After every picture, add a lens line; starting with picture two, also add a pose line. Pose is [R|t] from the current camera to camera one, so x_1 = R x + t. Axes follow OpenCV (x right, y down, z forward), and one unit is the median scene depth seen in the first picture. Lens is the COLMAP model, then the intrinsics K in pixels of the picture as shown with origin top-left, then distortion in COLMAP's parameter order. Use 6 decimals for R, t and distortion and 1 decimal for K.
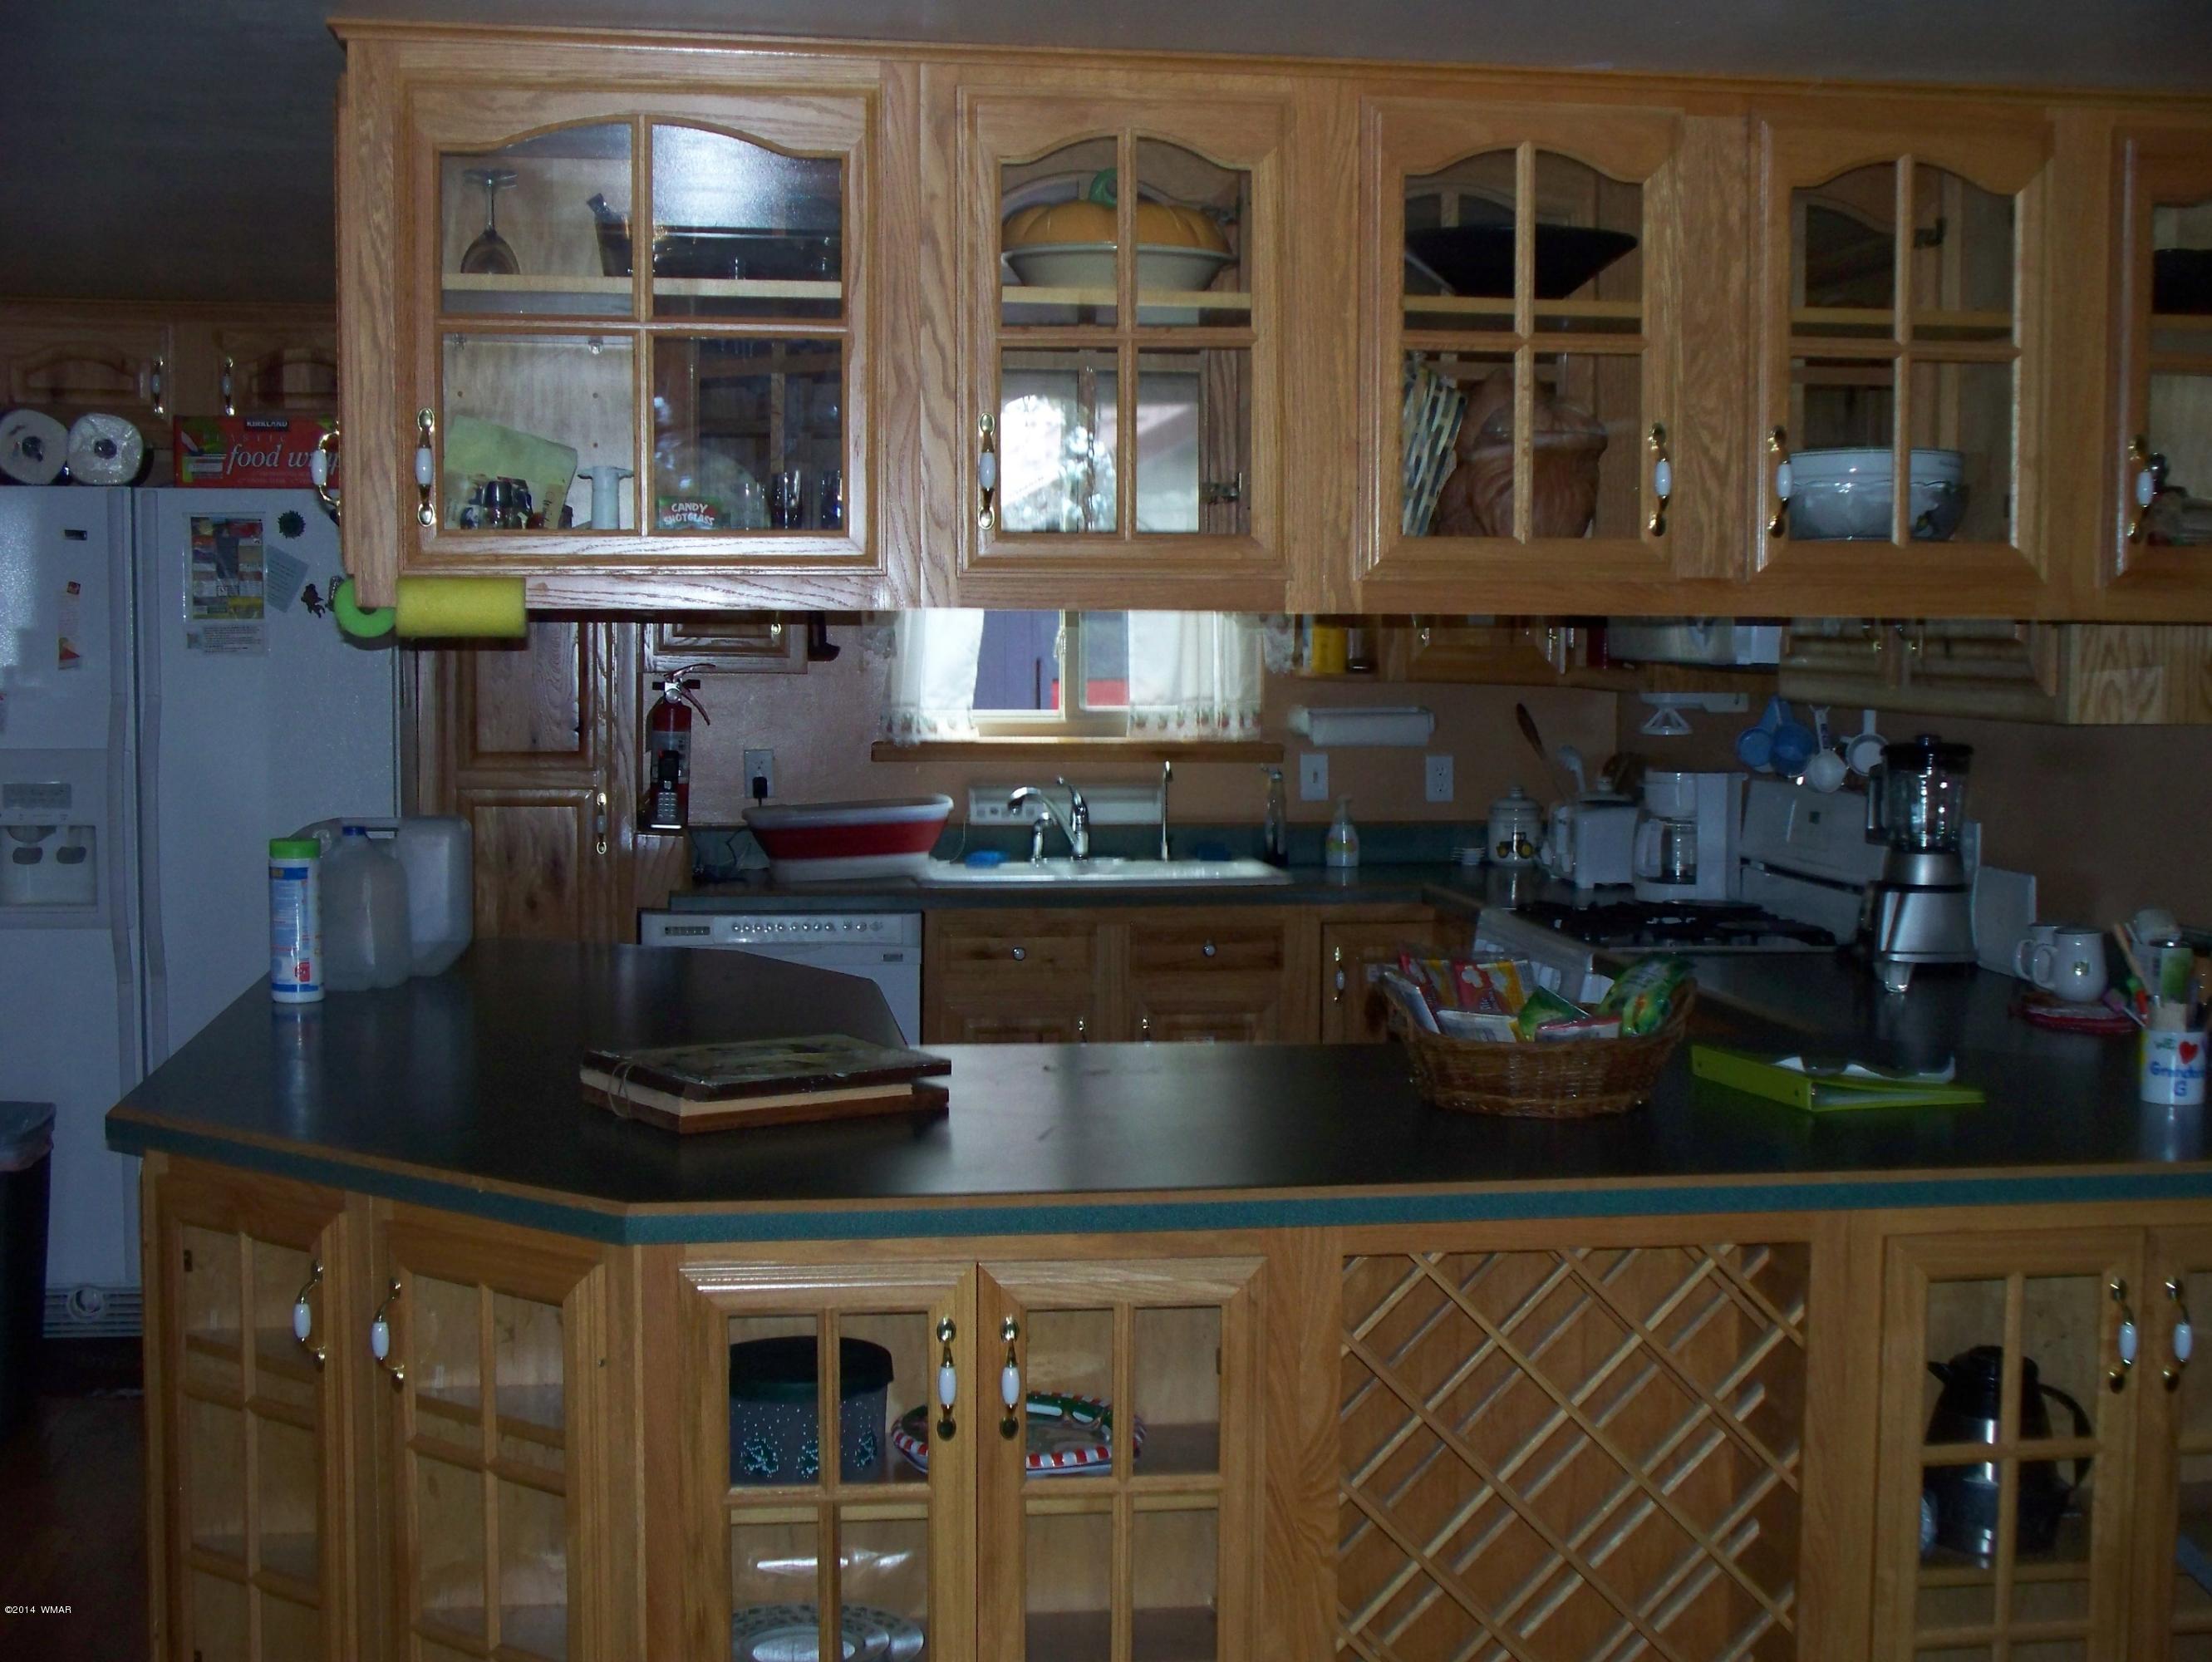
lens RADIAL K [[2909.9, 0, 1101.9], [0, 2909.9, 838.6], [0, 0, 1]] dist [-0.073317, 0.000000]
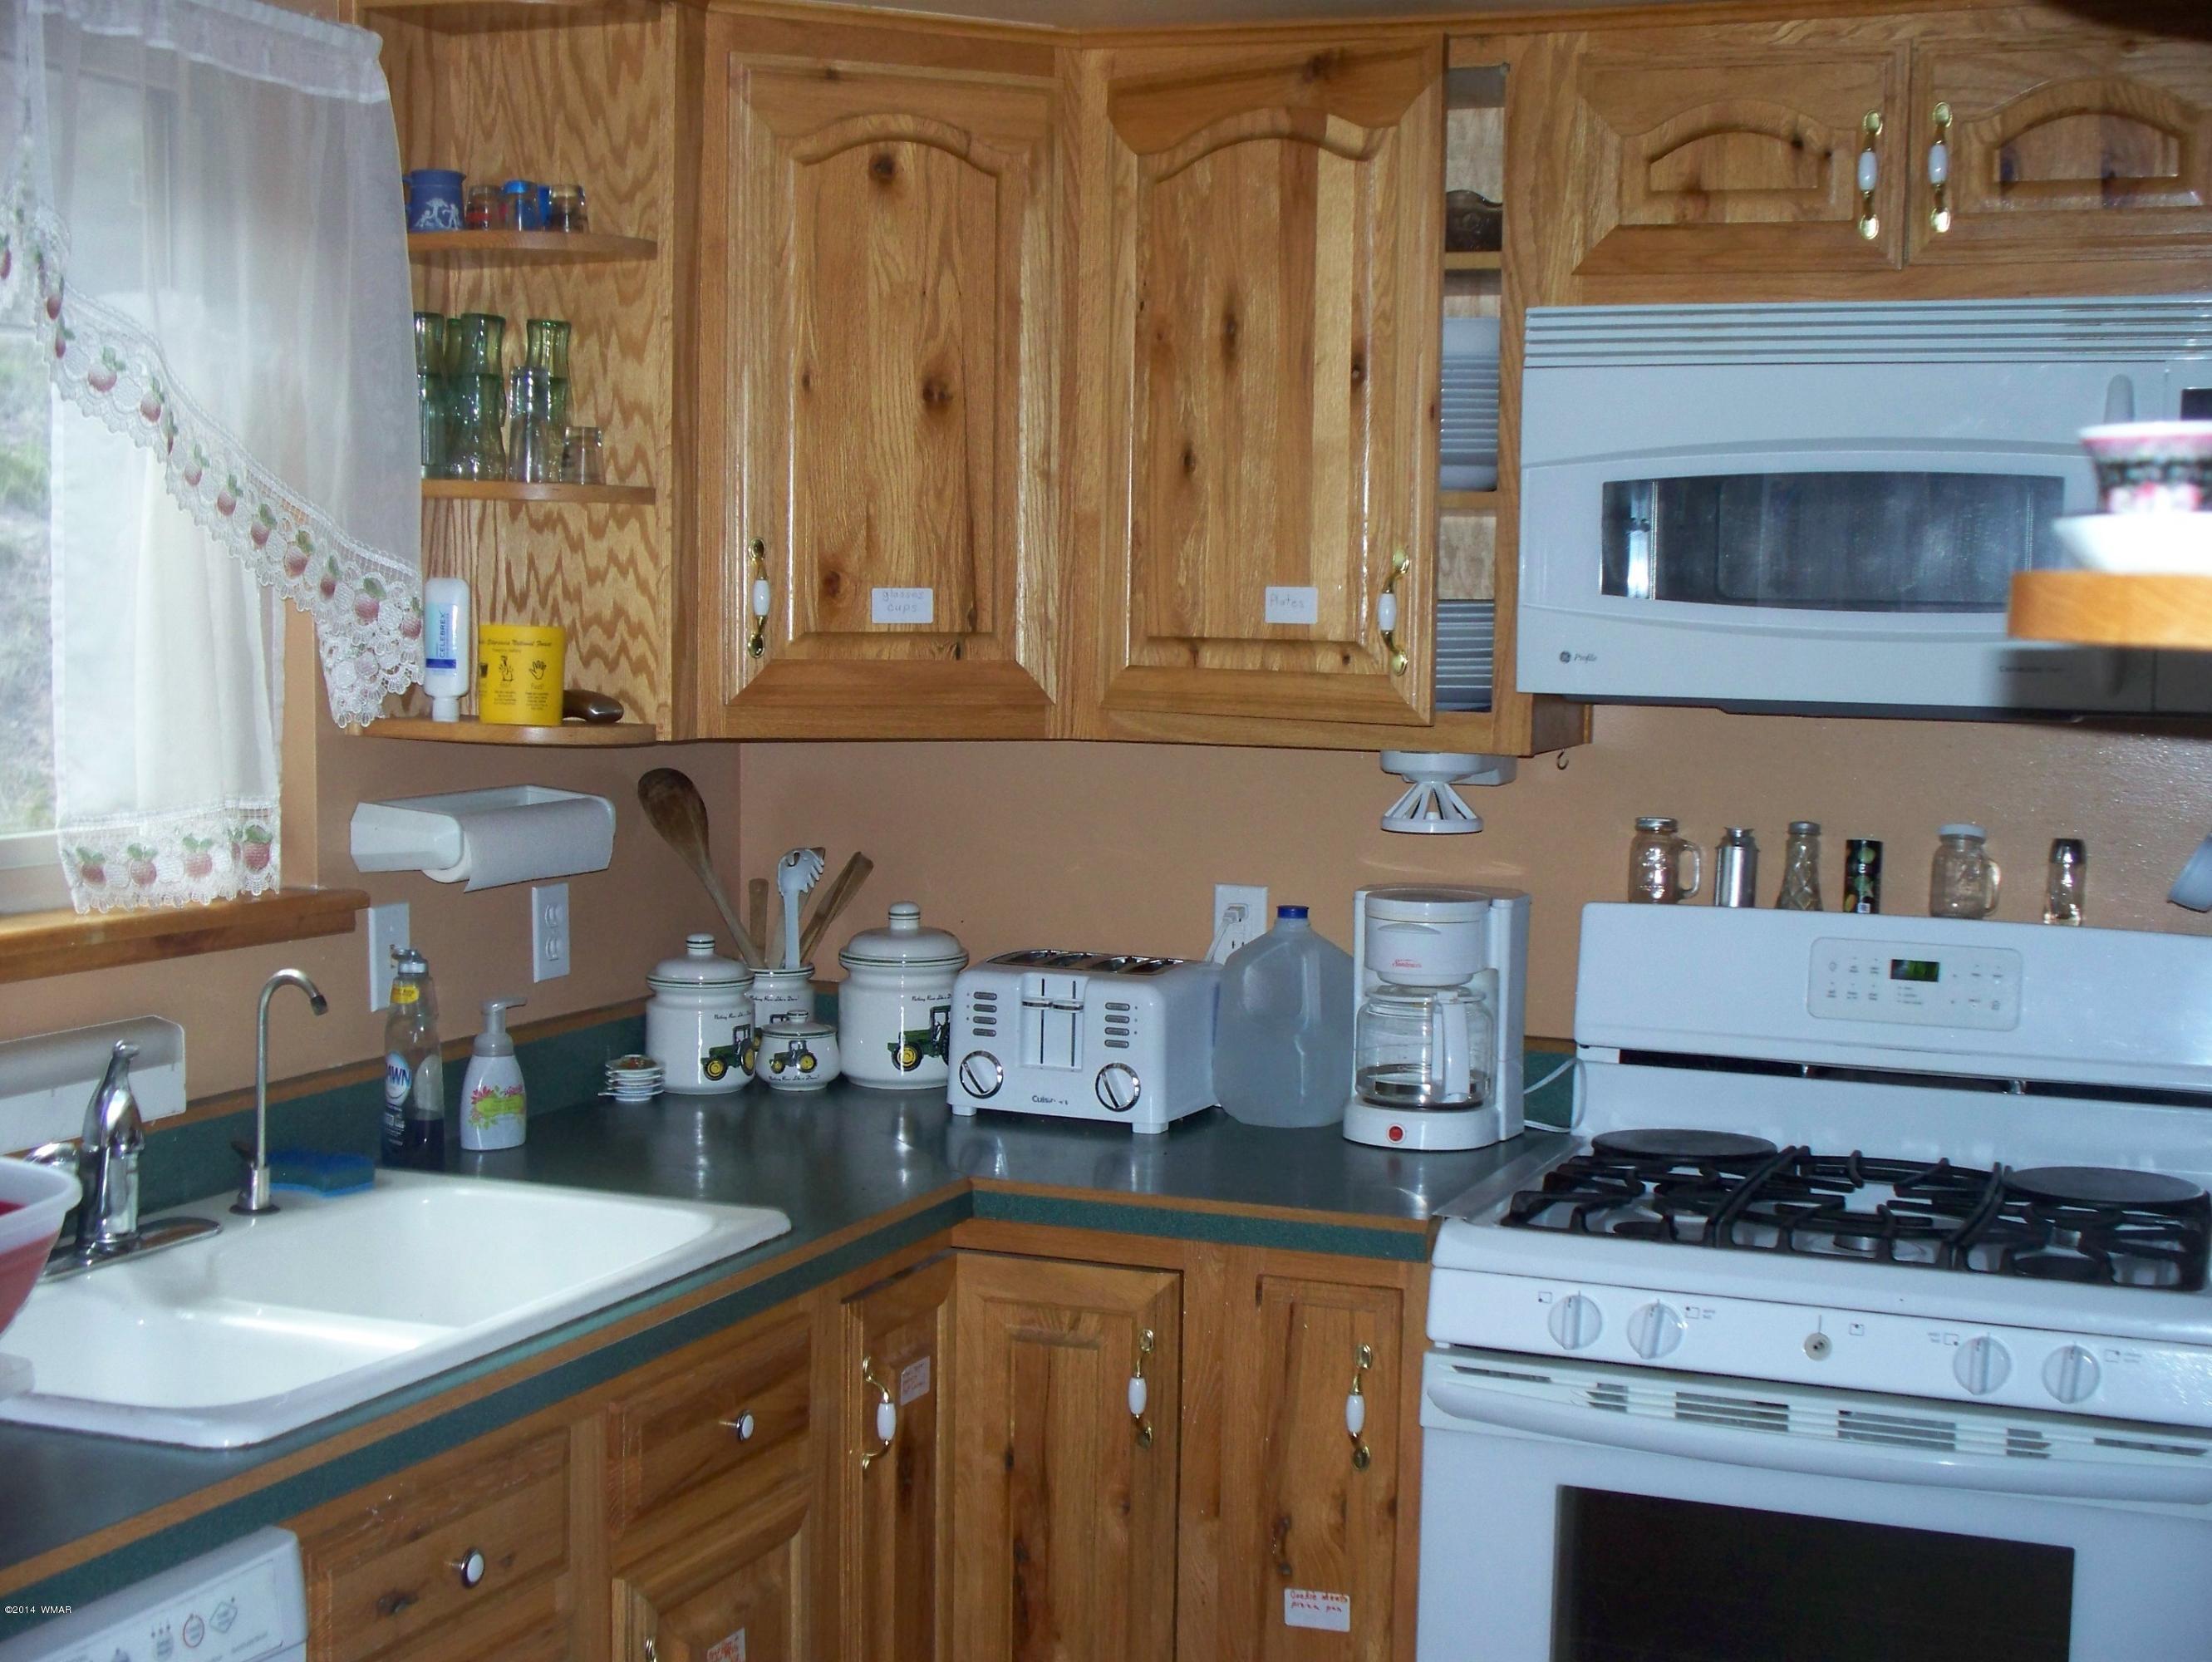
lens RADIAL K [[2909.9, 0, 1096.1], [0, 2909.9, 834.5], [0, 0, 1]] dist [-0.073317, 0.000000]
pose [[0.522629, -0.067025, 0.849921, -0.260172], [0.060576, 0.997305, 0.041399, -0.054593], [-0.850405, 0.029849, 0.525281, 0.702396]]
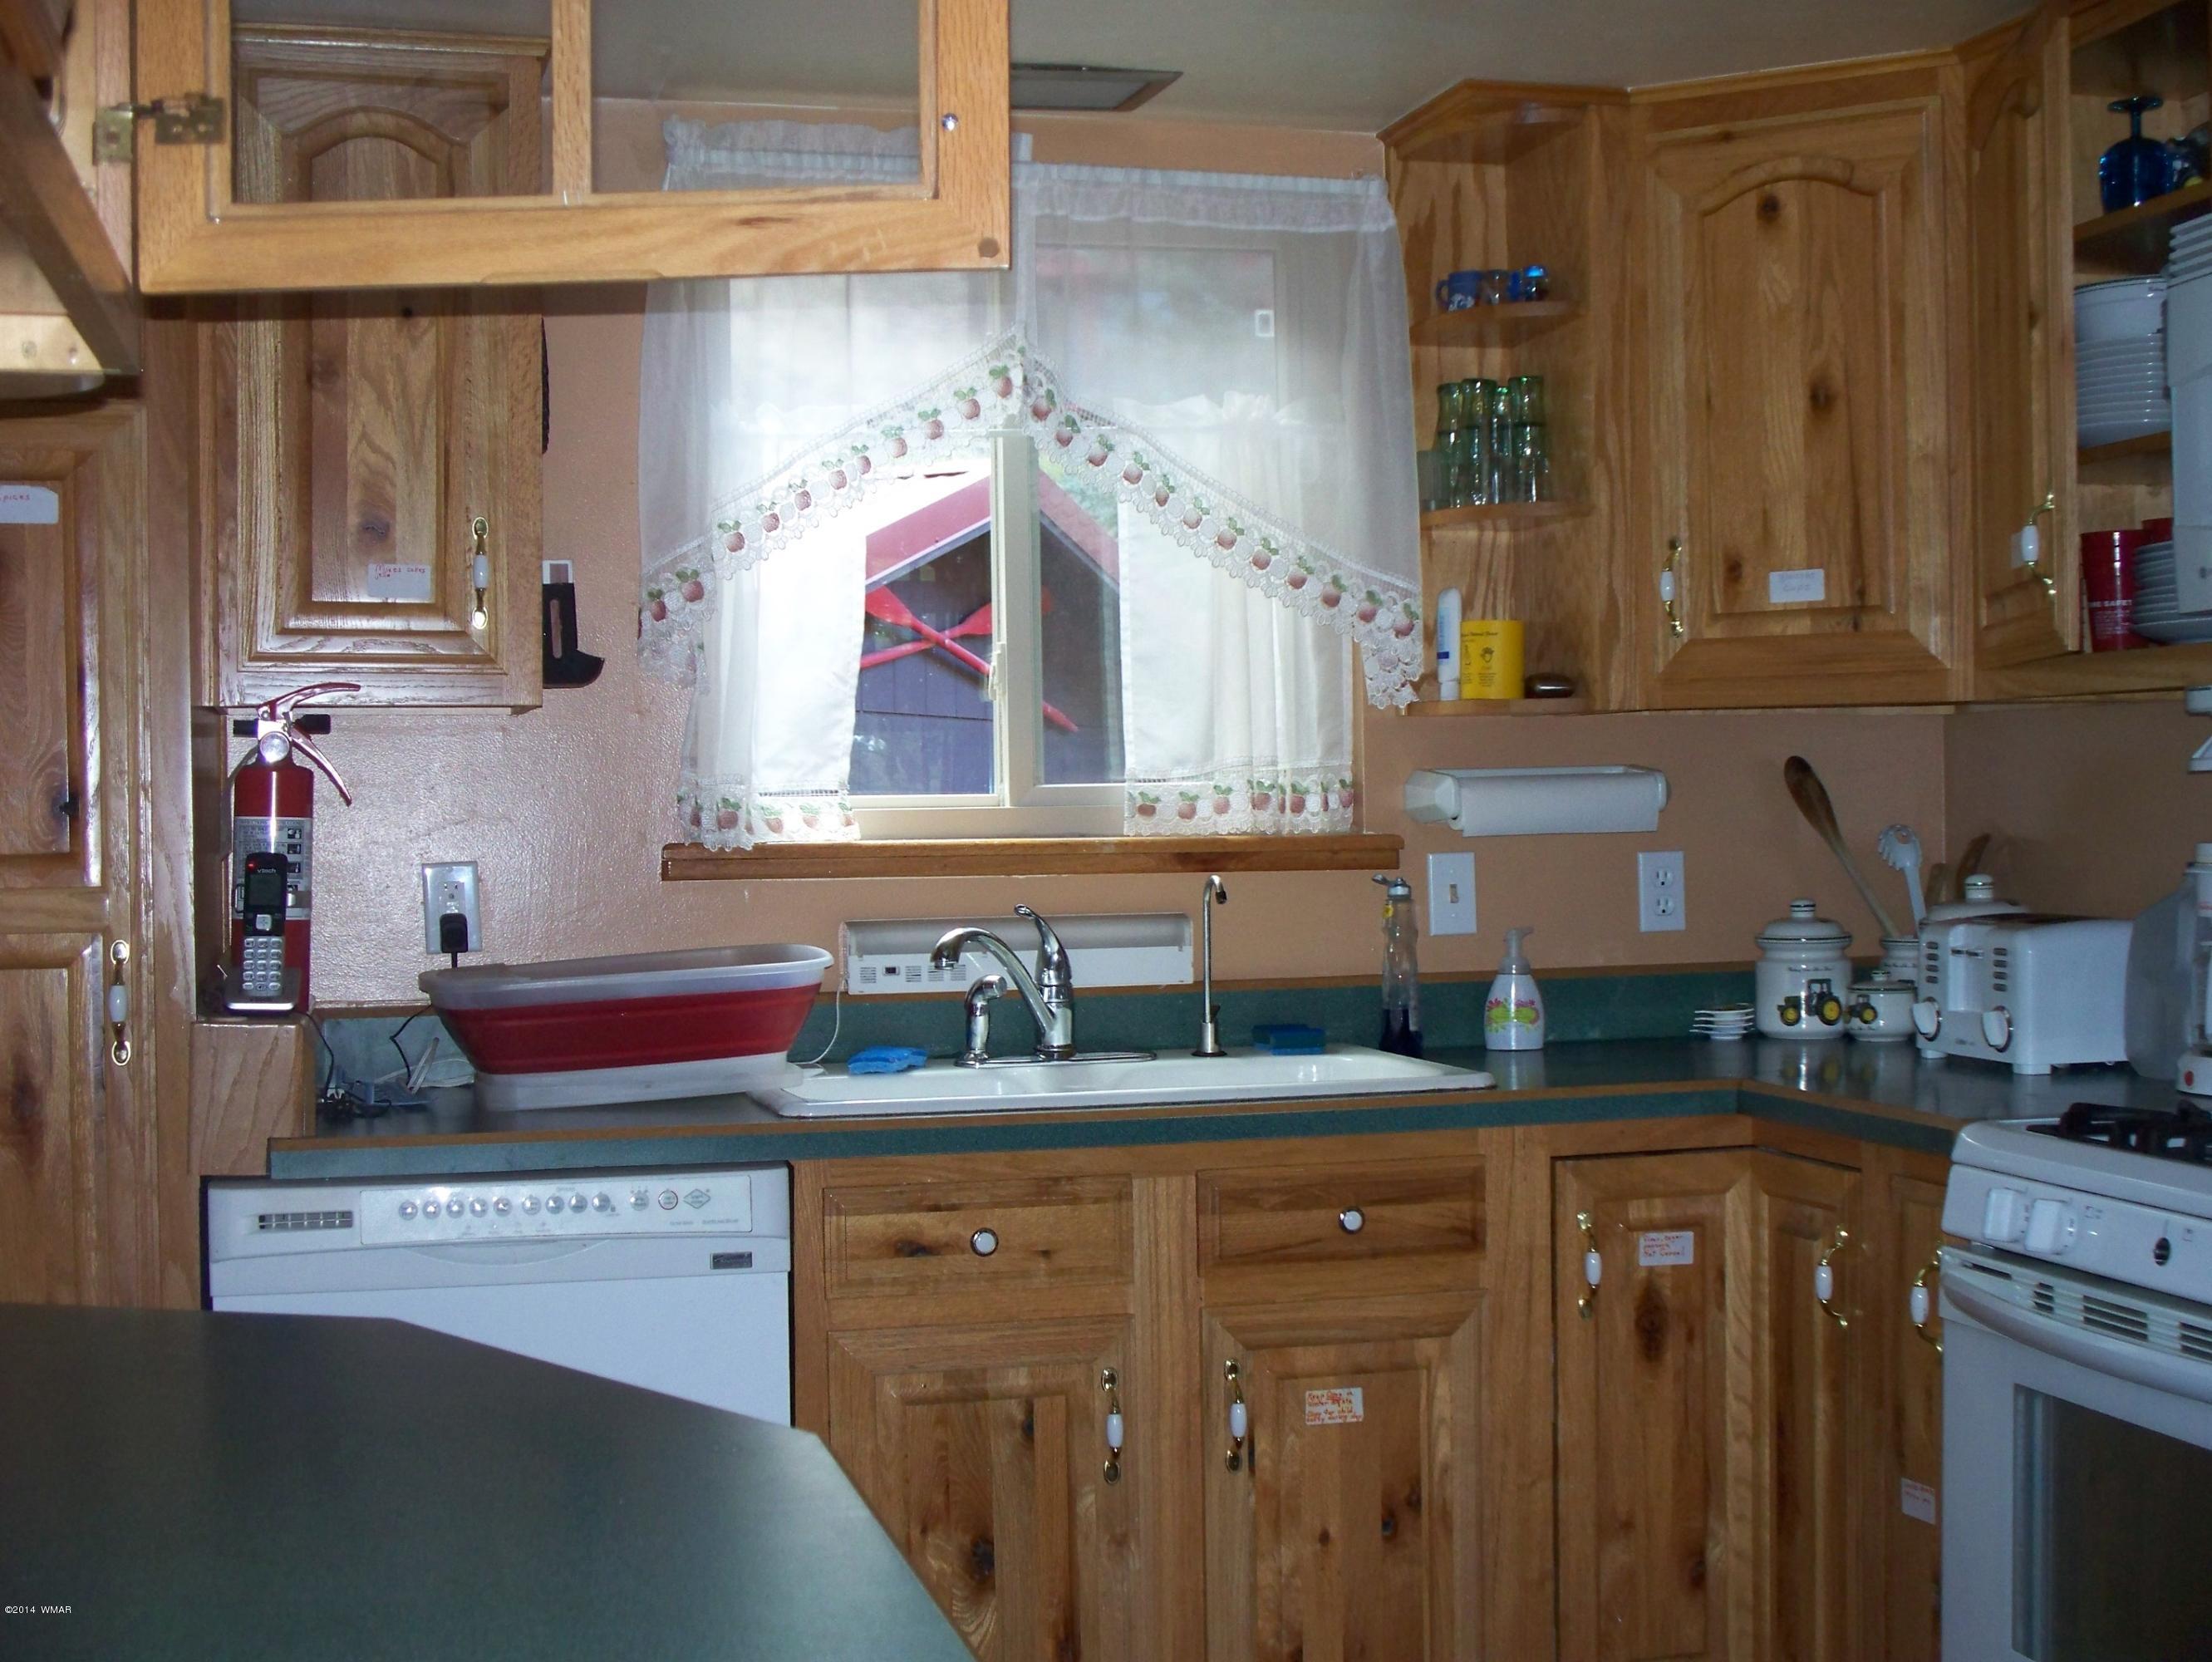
lens RADIAL K [[2909.9, 0, 1107.0], [0, 2909.9, 815.3], [0, 0, 1]] dist [-0.073317, 0.000000]
pose [[0.994913, -0.023469, 0.097964, -0.051155], [0.031171, 0.996478, -0.077841, 0.005458], [-0.095792, 0.080499, 0.992141, 0.463956]]
